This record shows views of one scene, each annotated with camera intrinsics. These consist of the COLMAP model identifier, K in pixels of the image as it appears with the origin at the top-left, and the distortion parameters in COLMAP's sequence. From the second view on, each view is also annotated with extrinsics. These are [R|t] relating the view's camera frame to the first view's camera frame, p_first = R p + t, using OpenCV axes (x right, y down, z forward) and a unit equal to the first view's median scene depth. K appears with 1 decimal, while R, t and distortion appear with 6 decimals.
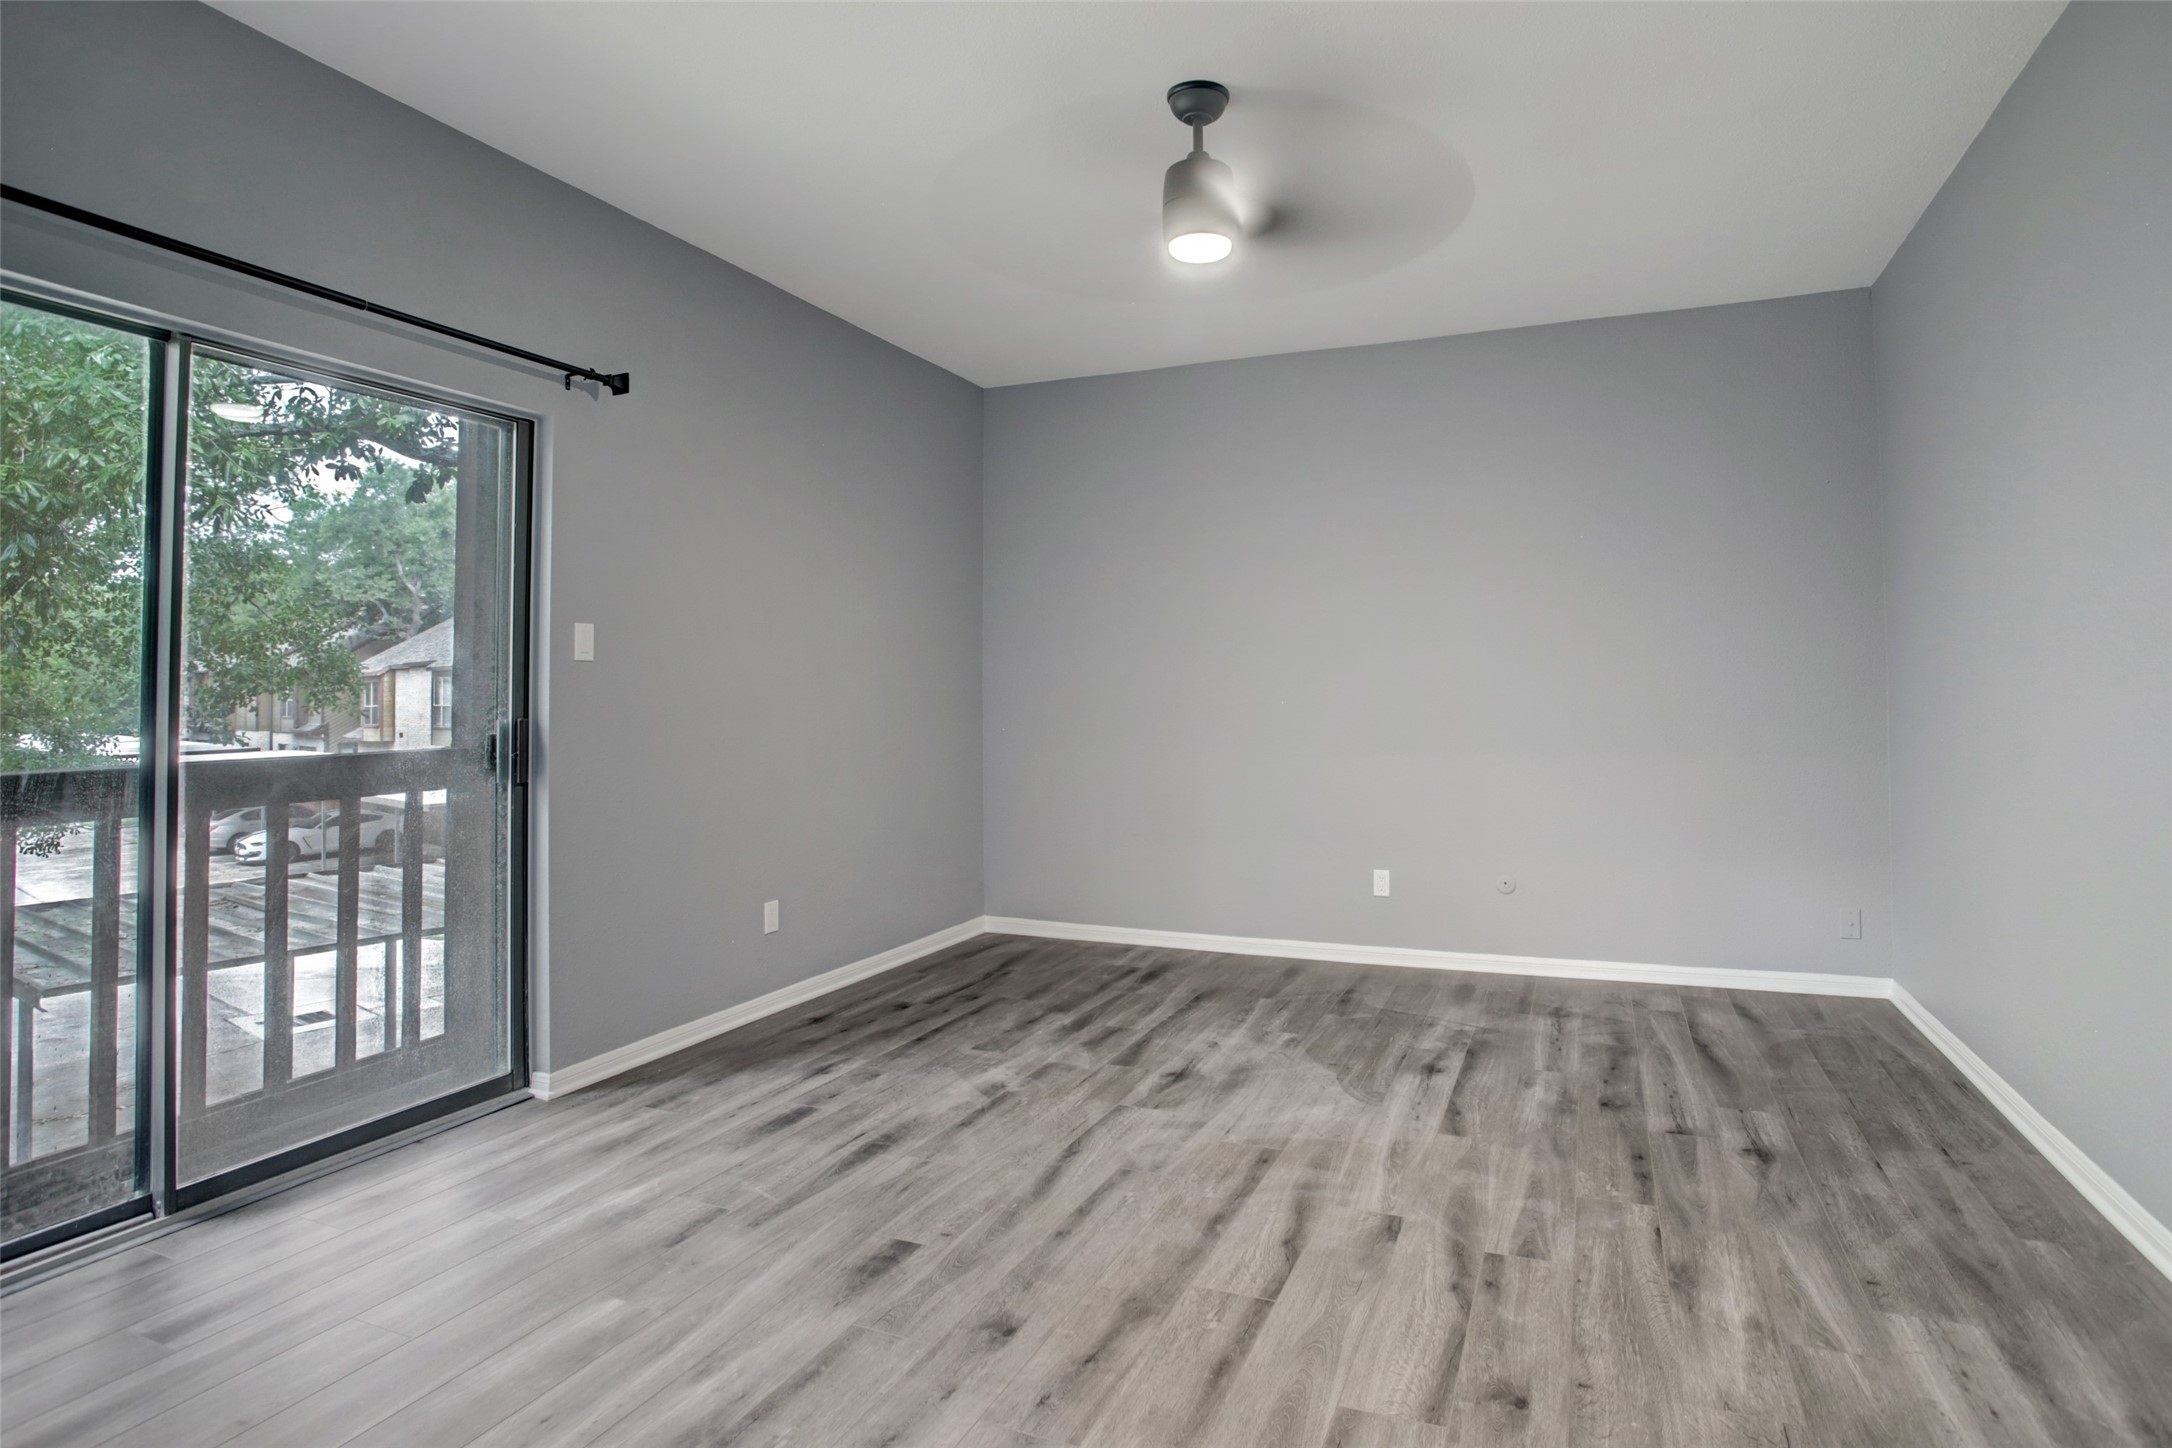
lens RADIAL K [[1130.3, 0, 1086.6], [0, 1130.3, 667.2], [0, 0, 1]] dist [-0.056791, 0.001745]
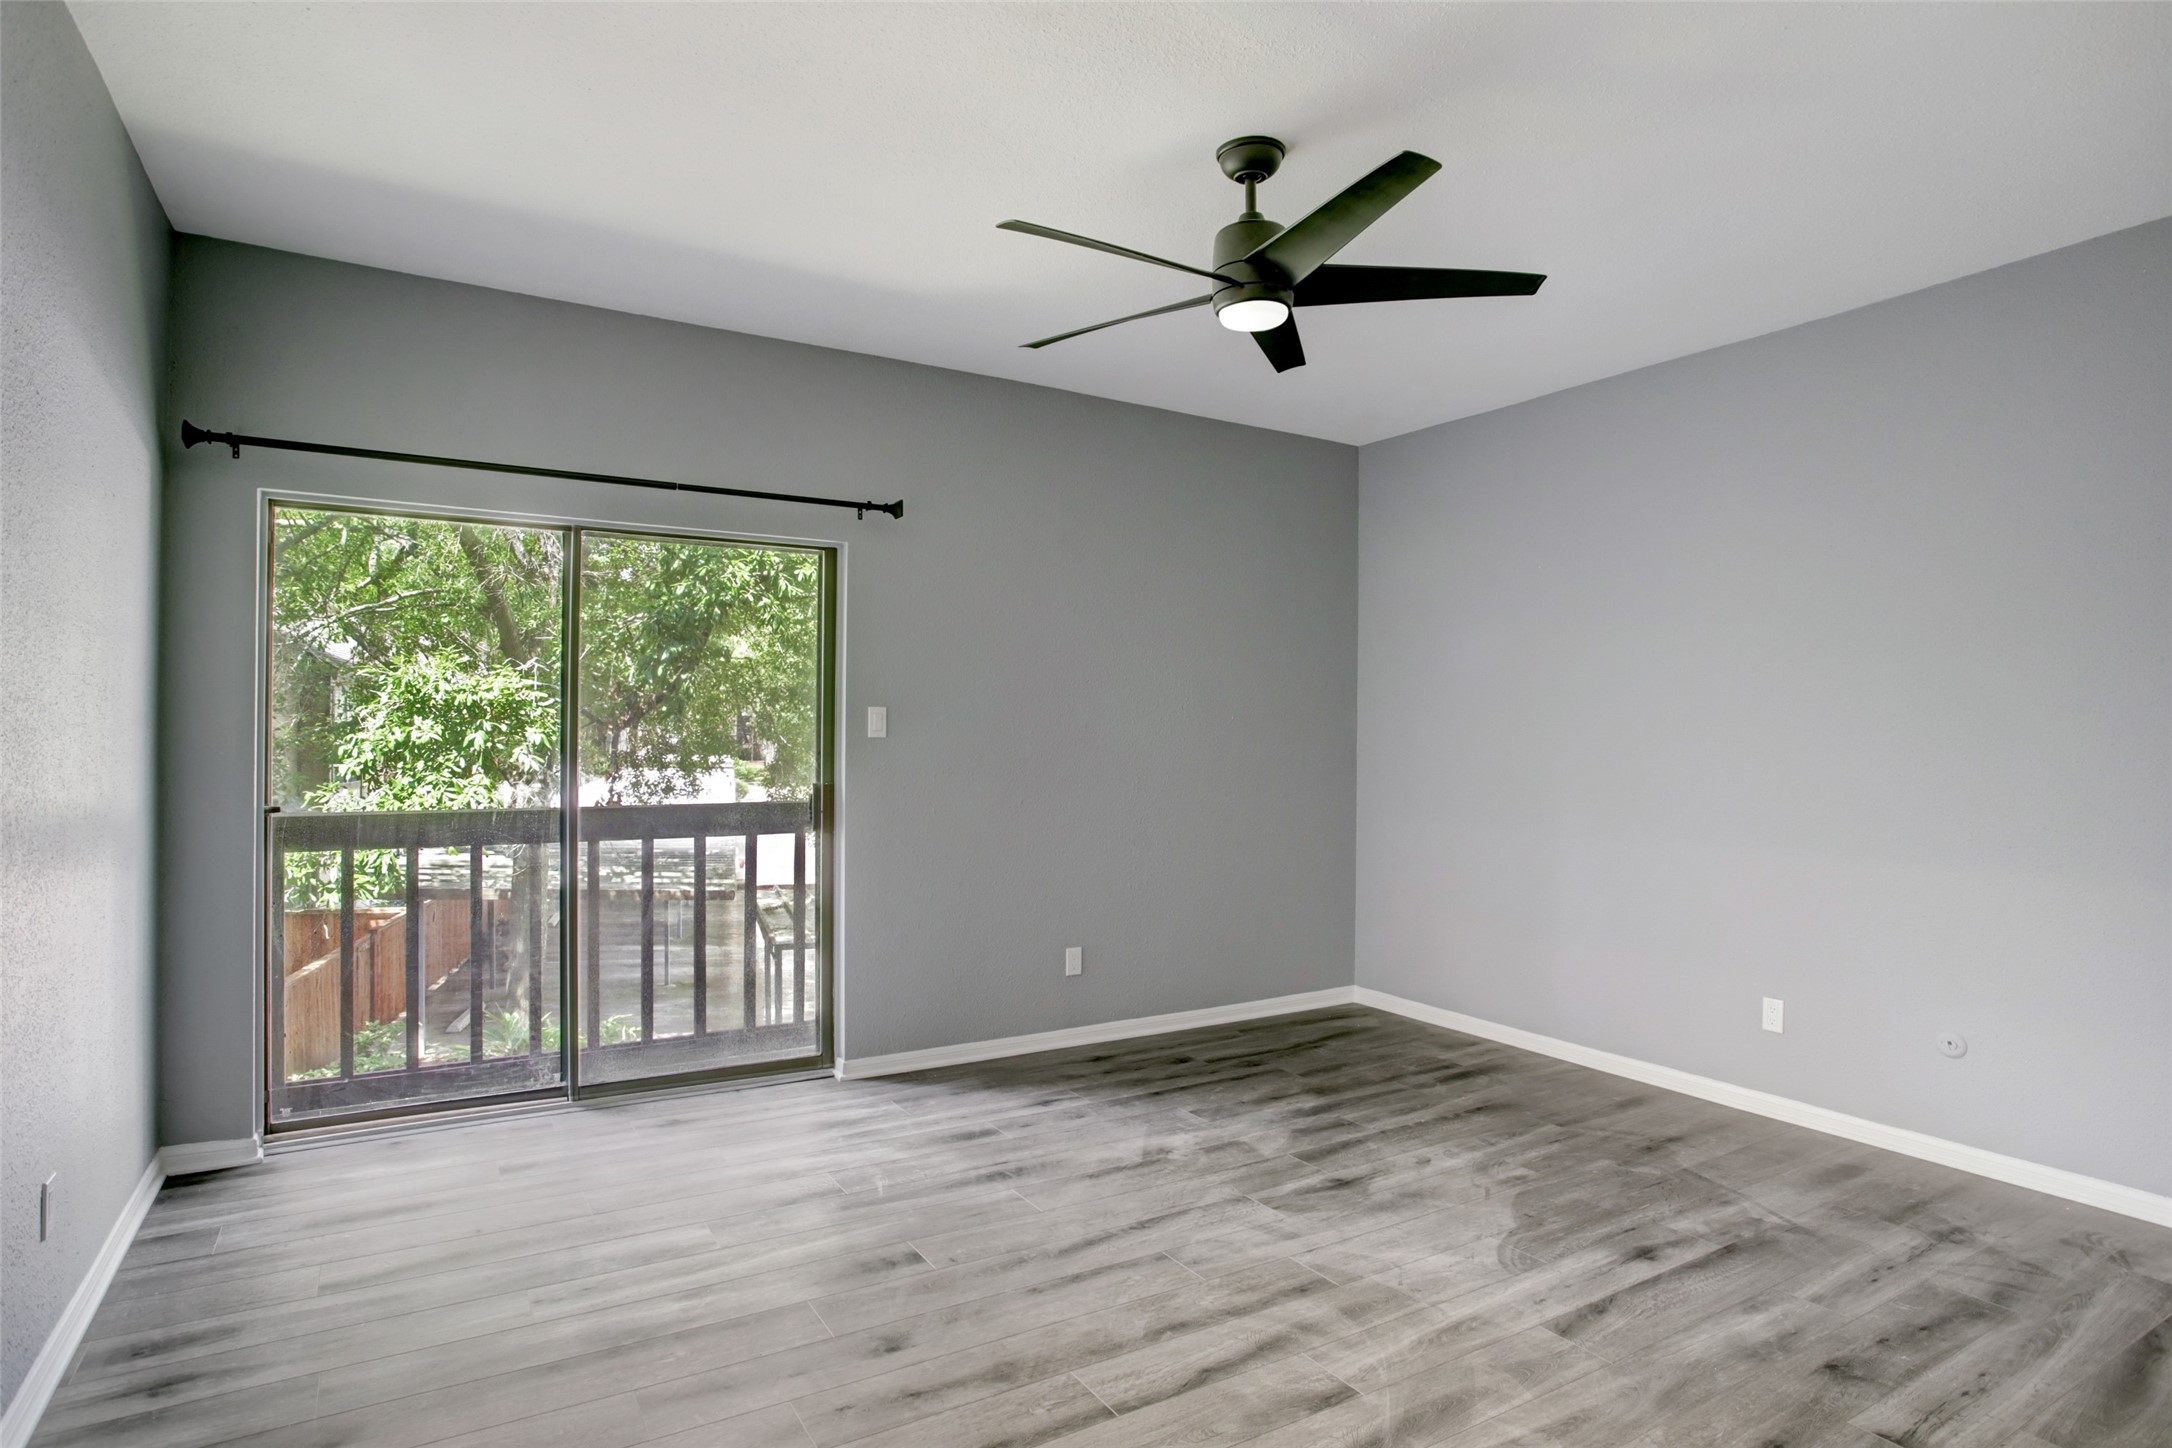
lens RADIAL K [[1093.4, 0, 1027.8], [0, 1093.4, 735.7], [0, 0, 1]] dist [-0.068435, 0.028068]
pose [[0.796227, 0.007805, -0.604947, 0.443350], [0.005519, 0.999781, 0.020162, -0.033771], [0.604973, -0.019393, 0.796010, 0.136556]]
